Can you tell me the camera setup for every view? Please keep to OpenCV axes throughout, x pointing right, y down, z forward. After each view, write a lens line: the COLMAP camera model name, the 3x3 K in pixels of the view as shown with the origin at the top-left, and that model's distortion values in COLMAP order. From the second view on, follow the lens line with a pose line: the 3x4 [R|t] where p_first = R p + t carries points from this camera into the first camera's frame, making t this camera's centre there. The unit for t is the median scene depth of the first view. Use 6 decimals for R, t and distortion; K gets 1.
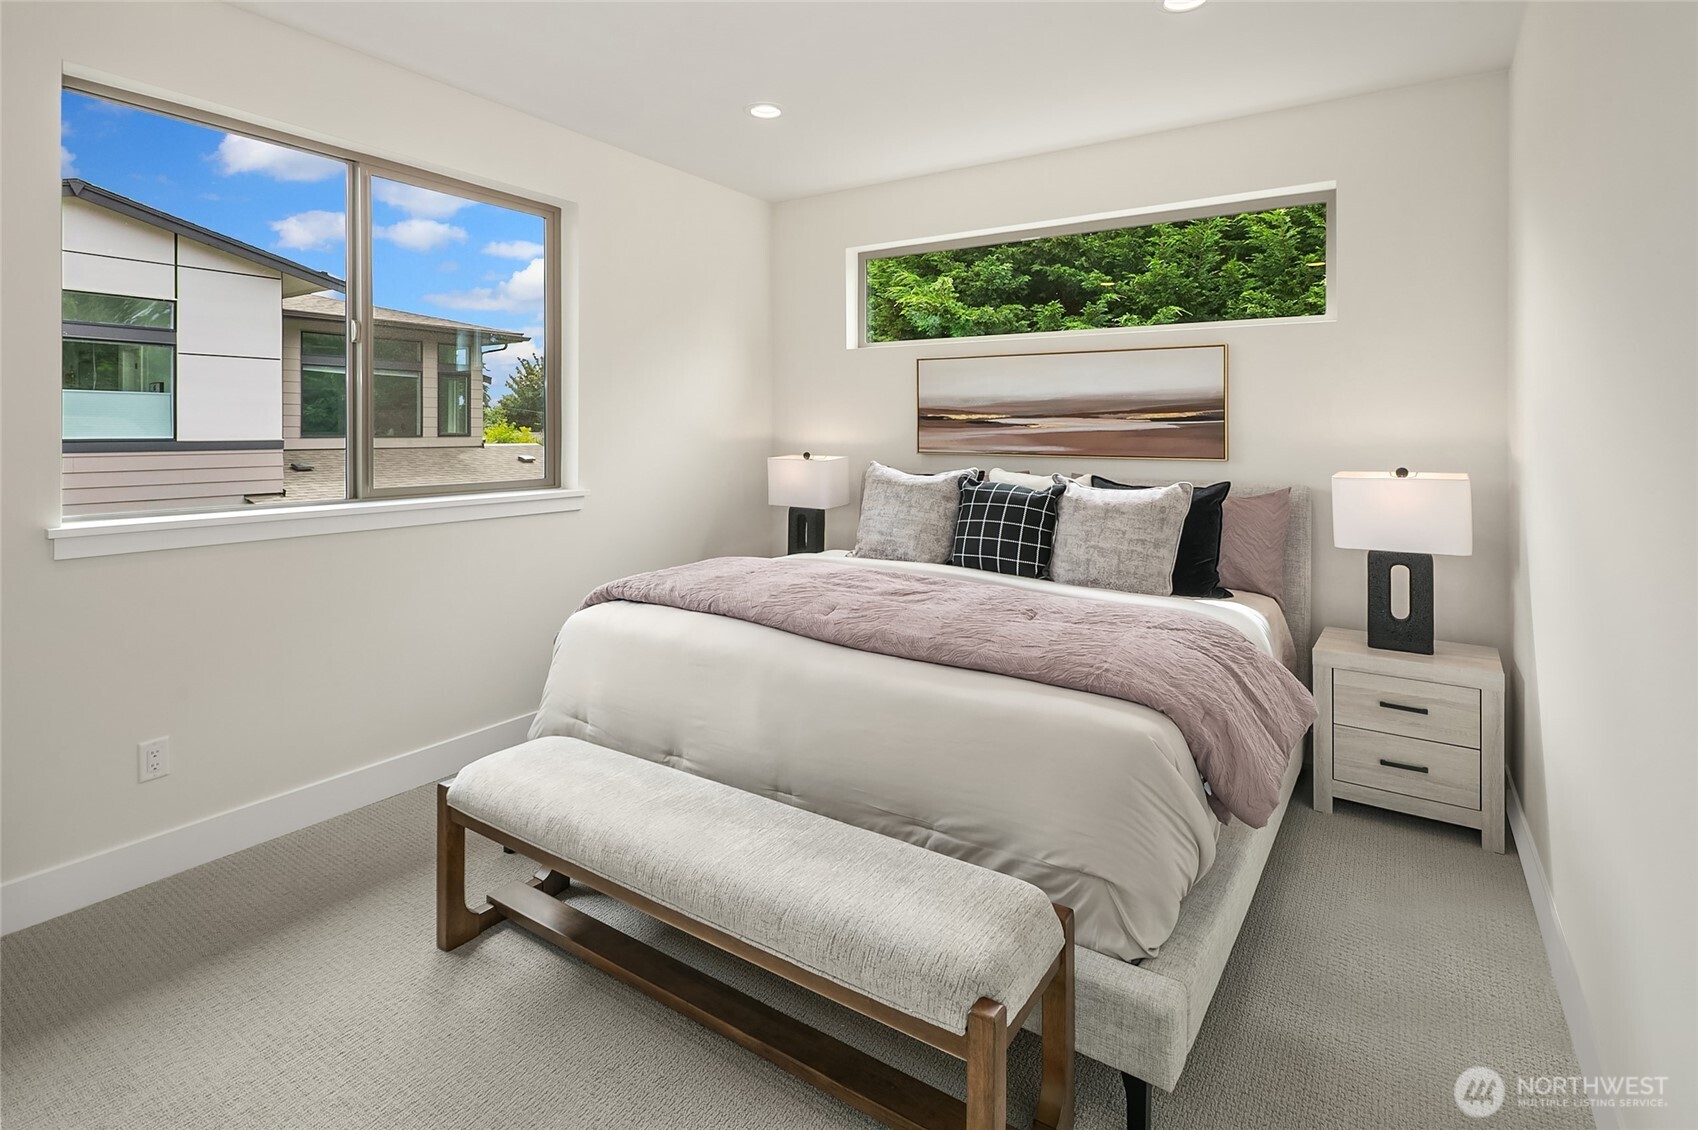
lens RADIAL K [[823.6, 0, 849.0], [0, 823.6, 565.0], [0, 0, 1]] dist [0.005028, 0.000529]
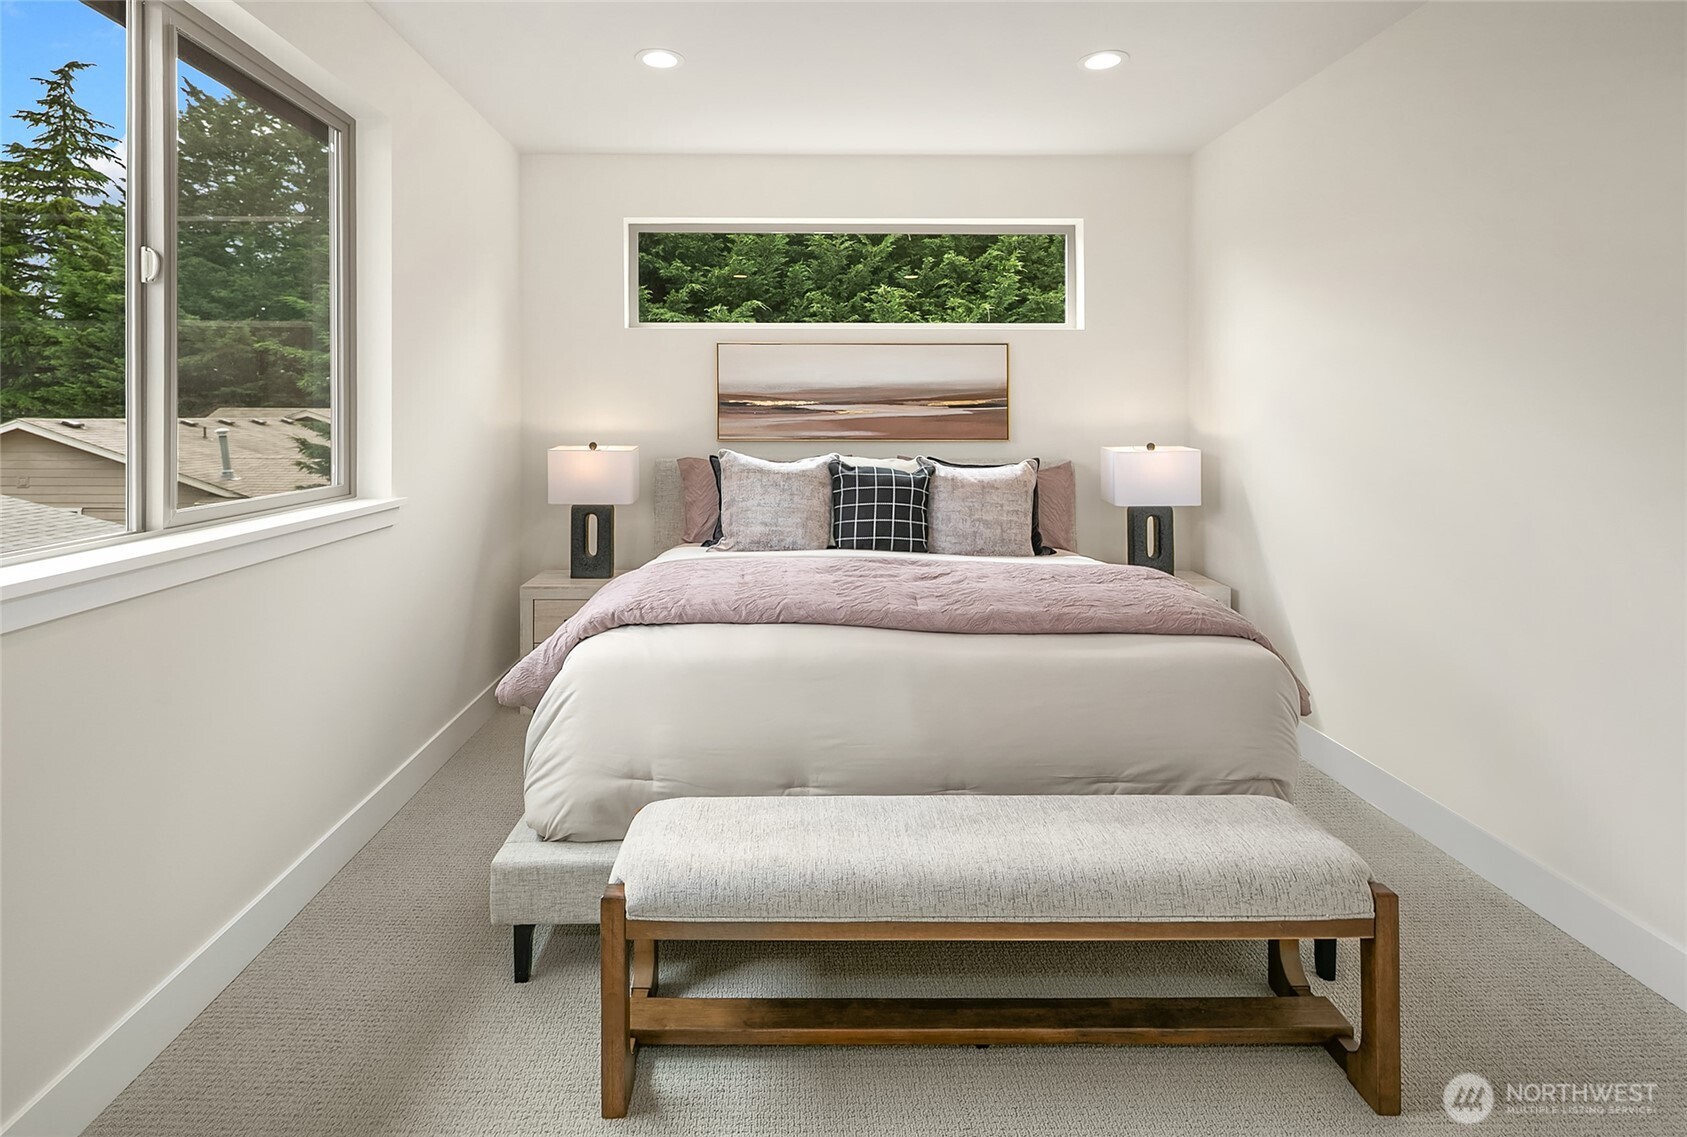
lens RADIAL K [[826.2, 0, 841.4], [0, 826.2, 538.3], [0, 0, 1]] dist [0.001954, -0.000171]
pose [[0.828640, -0.087322, 0.552929, -0.422643], [0.095030, 0.995365, 0.014780, -0.027846], [-0.551656, 0.040298, 0.833098, 0.149201]]
